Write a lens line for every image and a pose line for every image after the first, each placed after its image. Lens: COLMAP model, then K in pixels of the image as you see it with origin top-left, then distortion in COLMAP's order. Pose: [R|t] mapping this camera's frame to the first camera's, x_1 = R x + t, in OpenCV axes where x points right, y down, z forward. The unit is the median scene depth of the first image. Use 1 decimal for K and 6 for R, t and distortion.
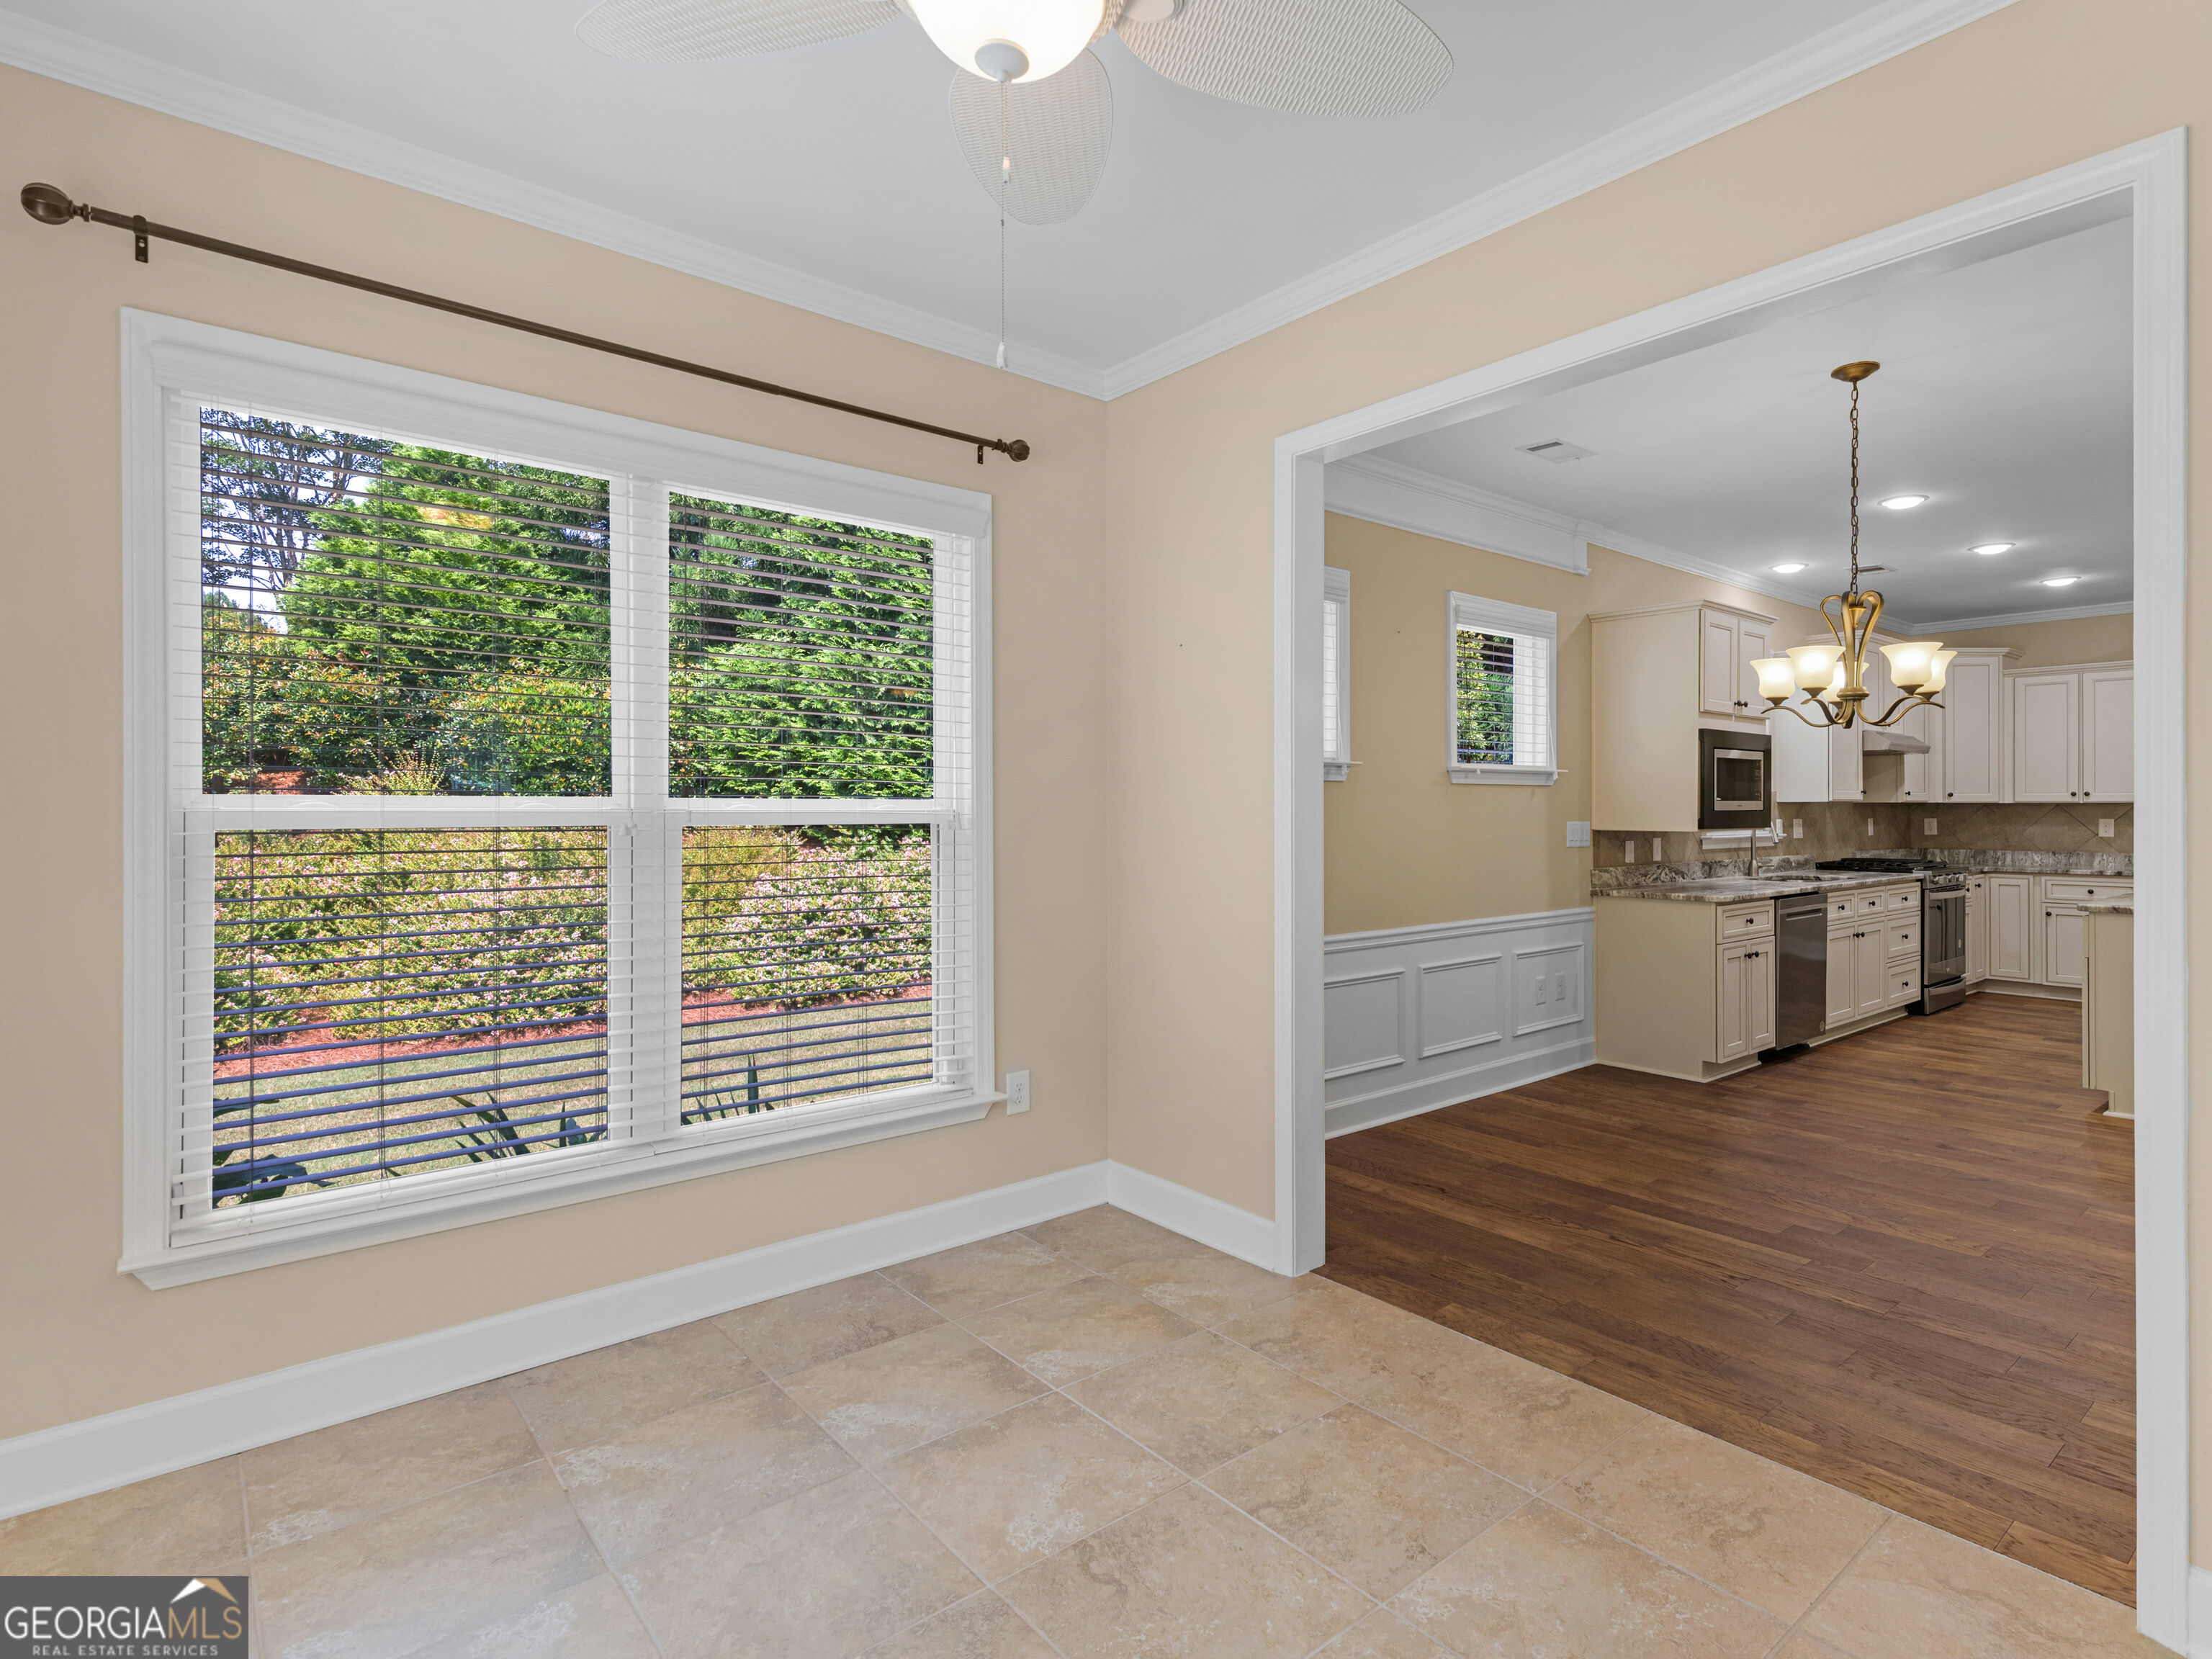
lens RADIAL K [[1122.6, 0, 1186.3], [0, 1122.6, 808.1], [0, 0, 1]] dist [0.015157, -0.000550]
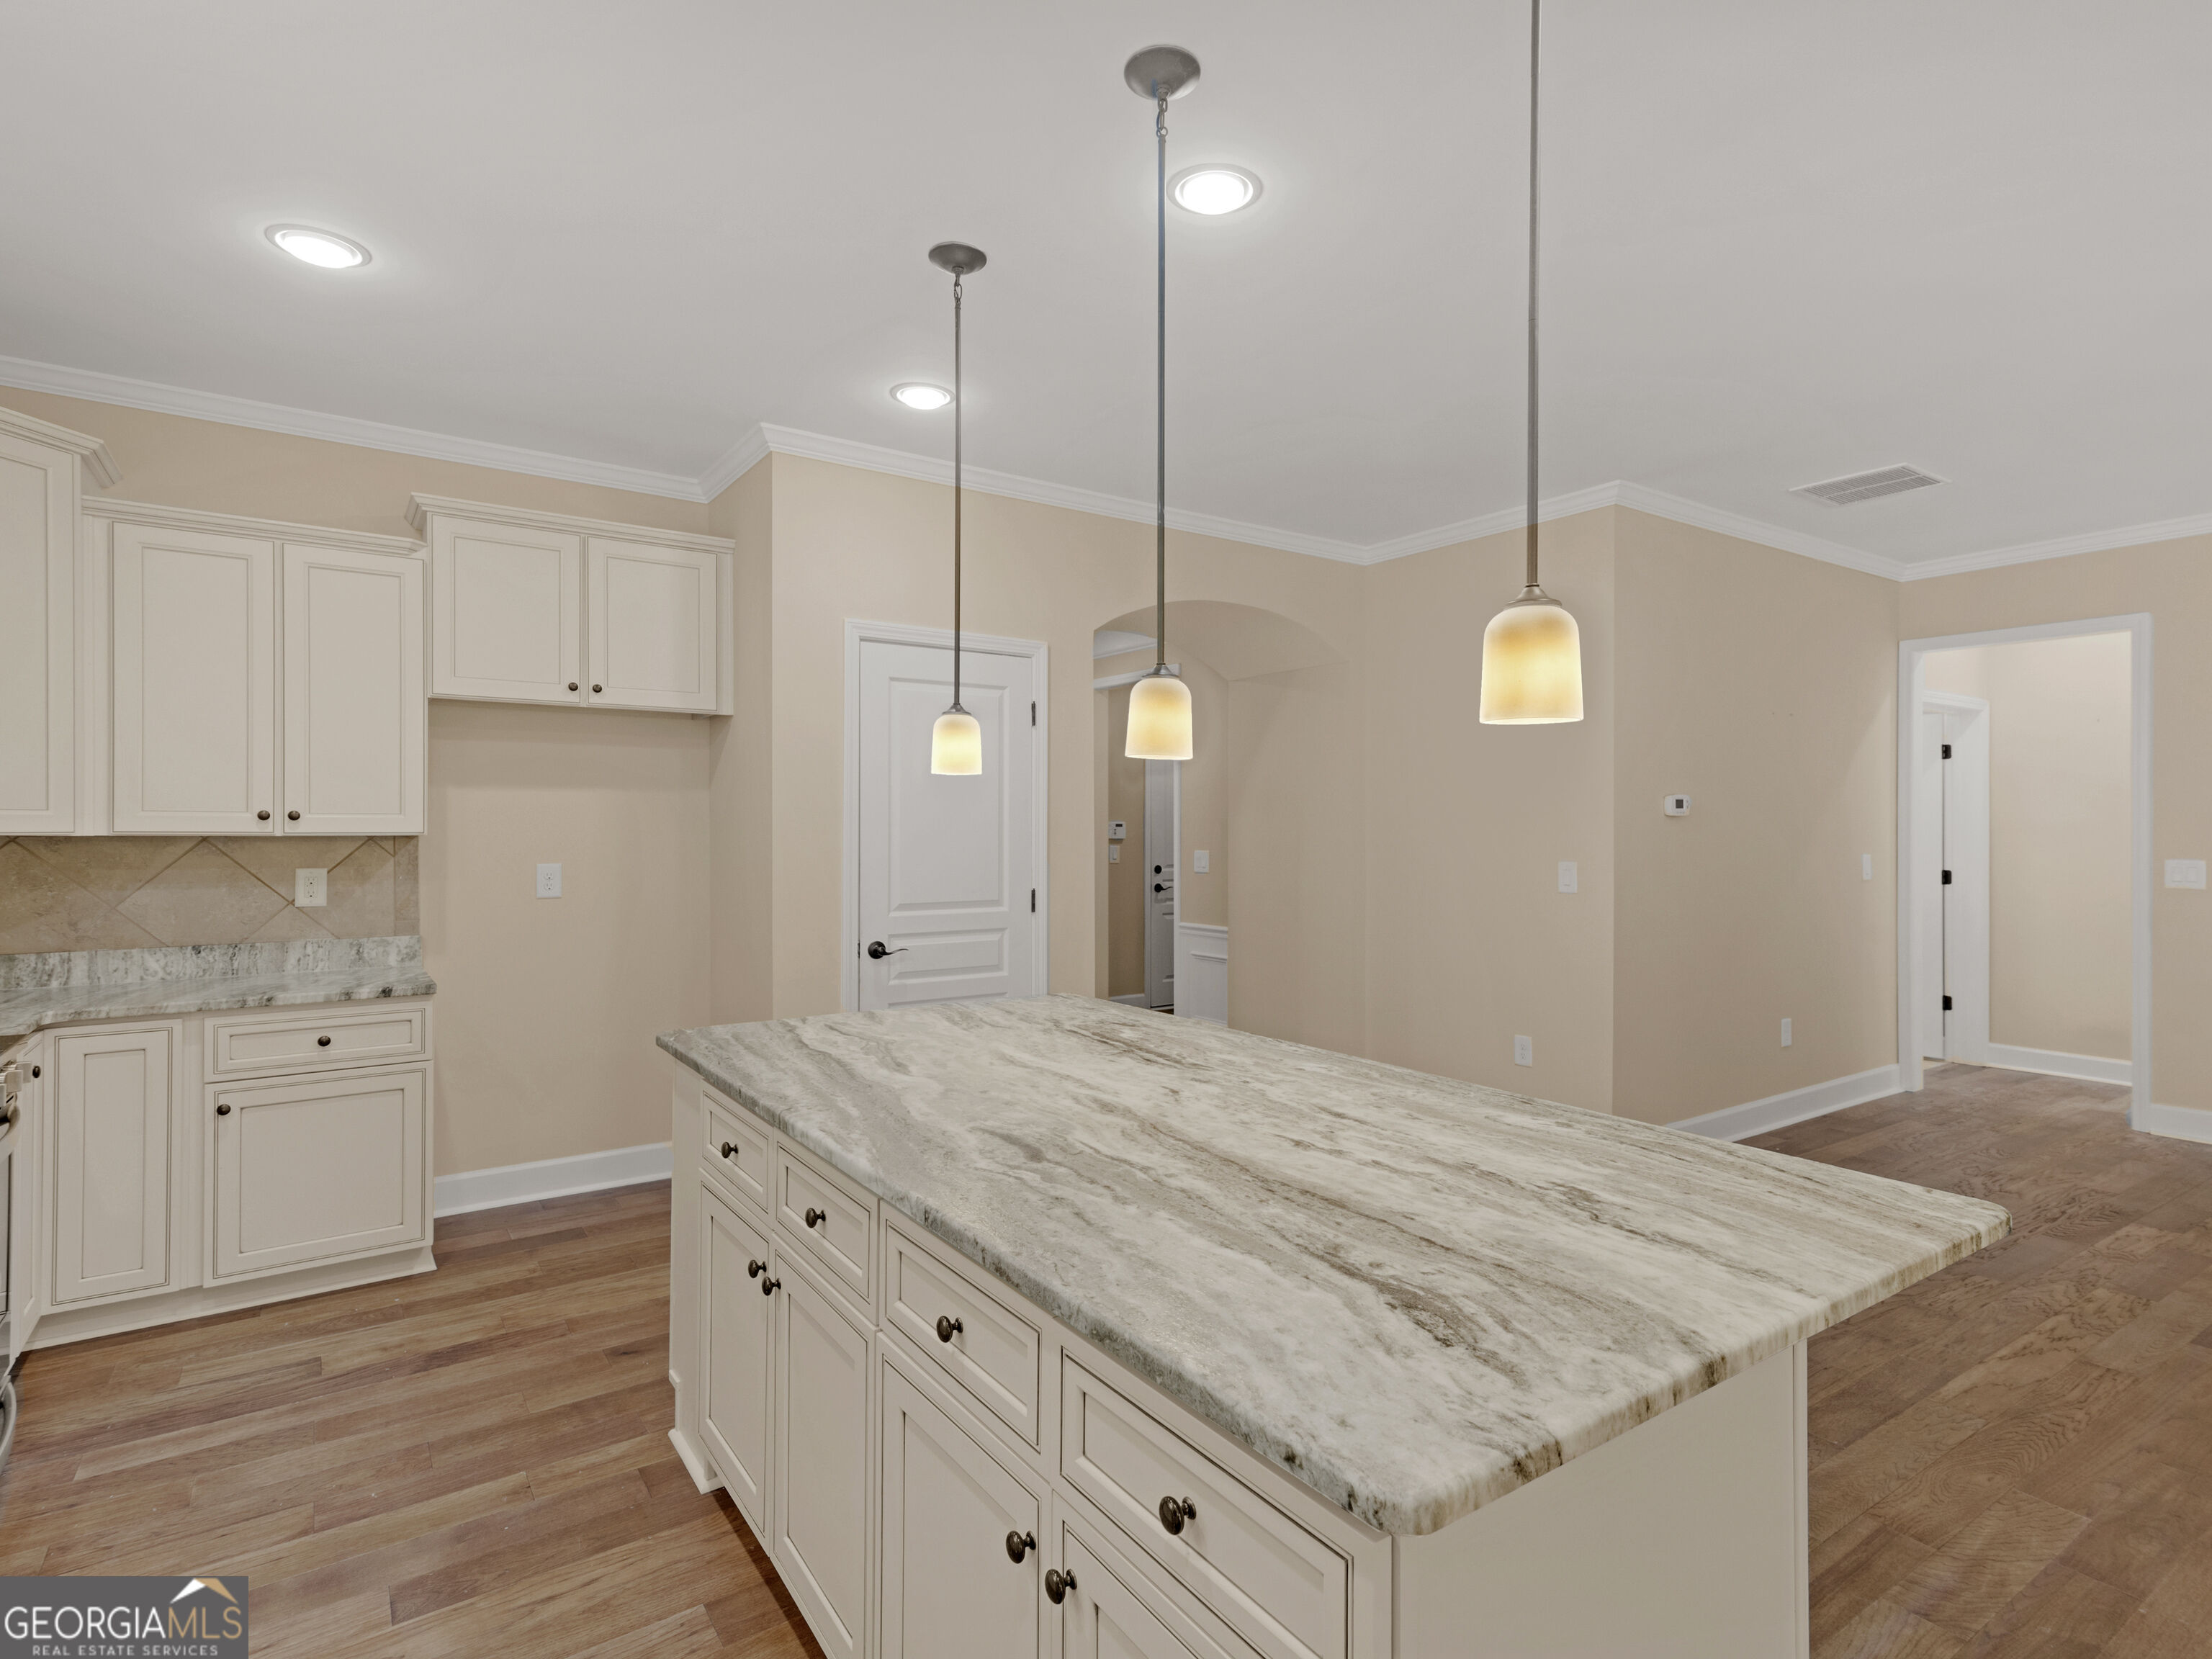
lens RADIAL K [[1114.5, 0, 1091.1], [0, 1114.5, 827.6], [0, 0, 1]] dist [0.021967, -0.000900]
pose [[0.103414, 0.001525, 0.994637, 0.519588], [-0.001747, 0.999998, -0.001352, -0.010560], [-0.994637, -0.001598, 0.103416, 0.864489]]
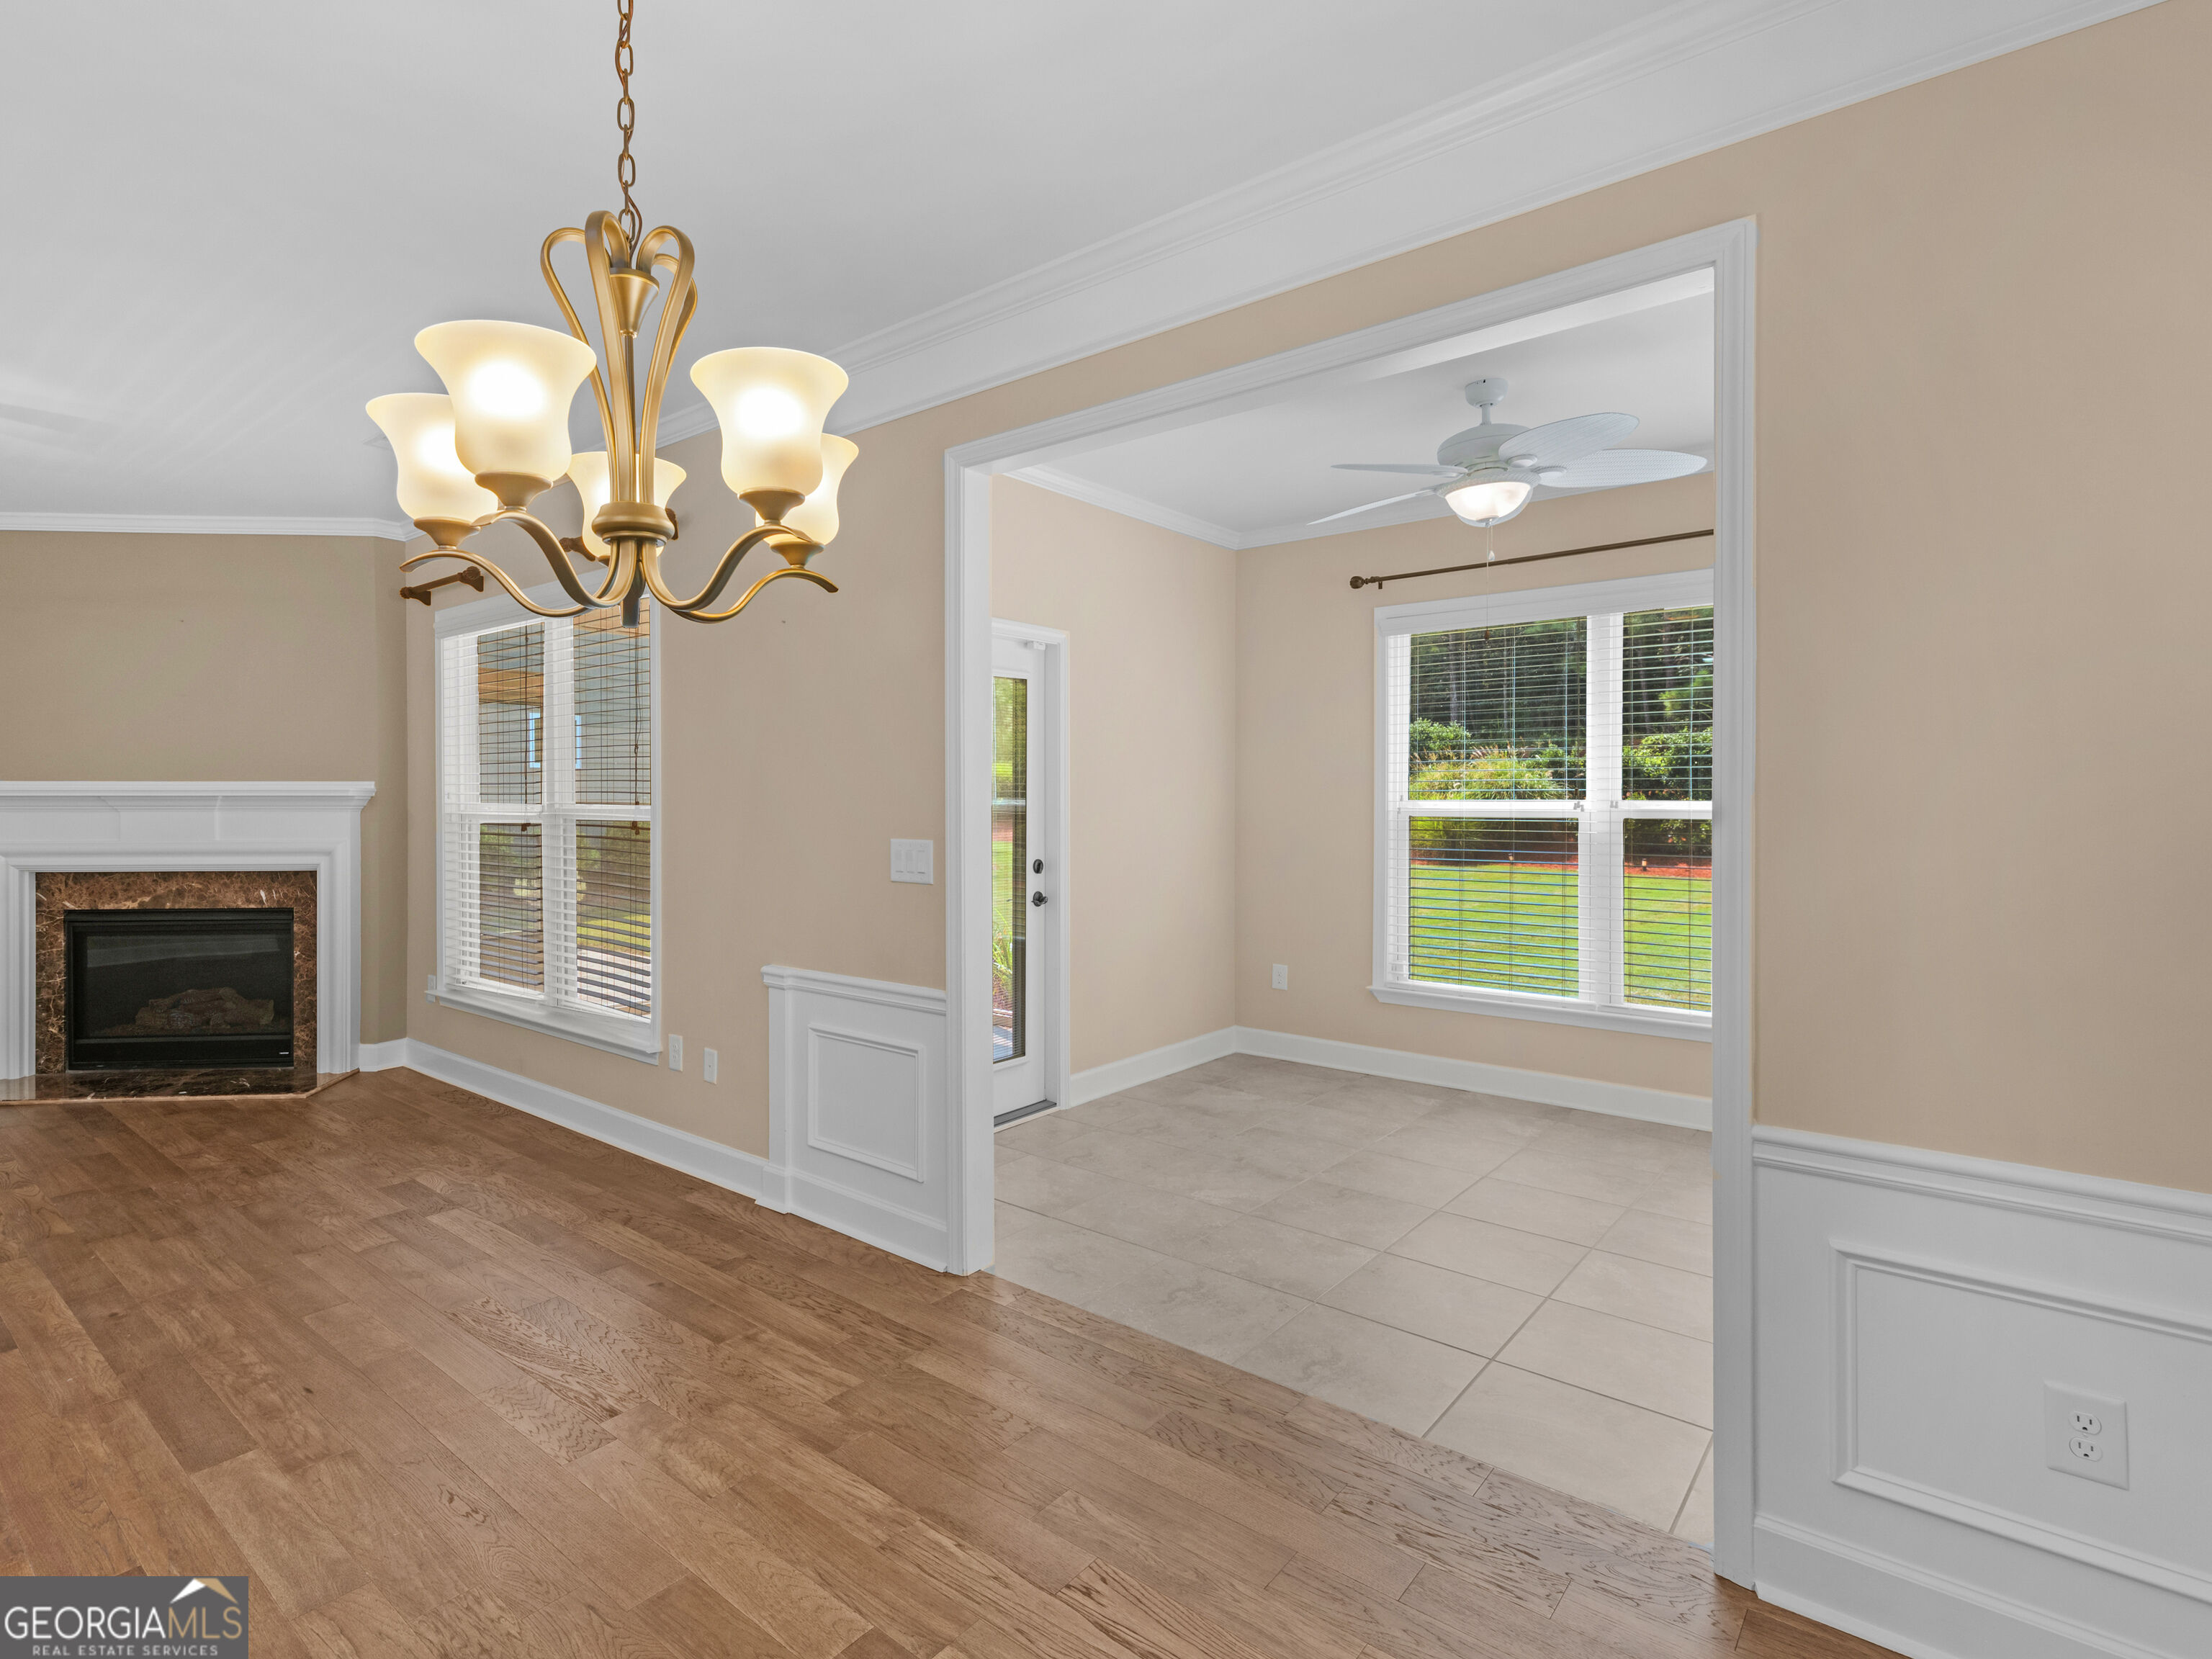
lens RADIAL K [[1132.8, 0, 1014.7], [0, 1132.8, 804.5], [0, 0, 1]] dist [0.012046, -0.000290]
pose [[-0.988403, 0.003310, -0.151815, 0.335914], [0.001963, 0.999957, 0.009021, -0.011942], [0.151839, 0.008618, -0.988368, 0.877691]]
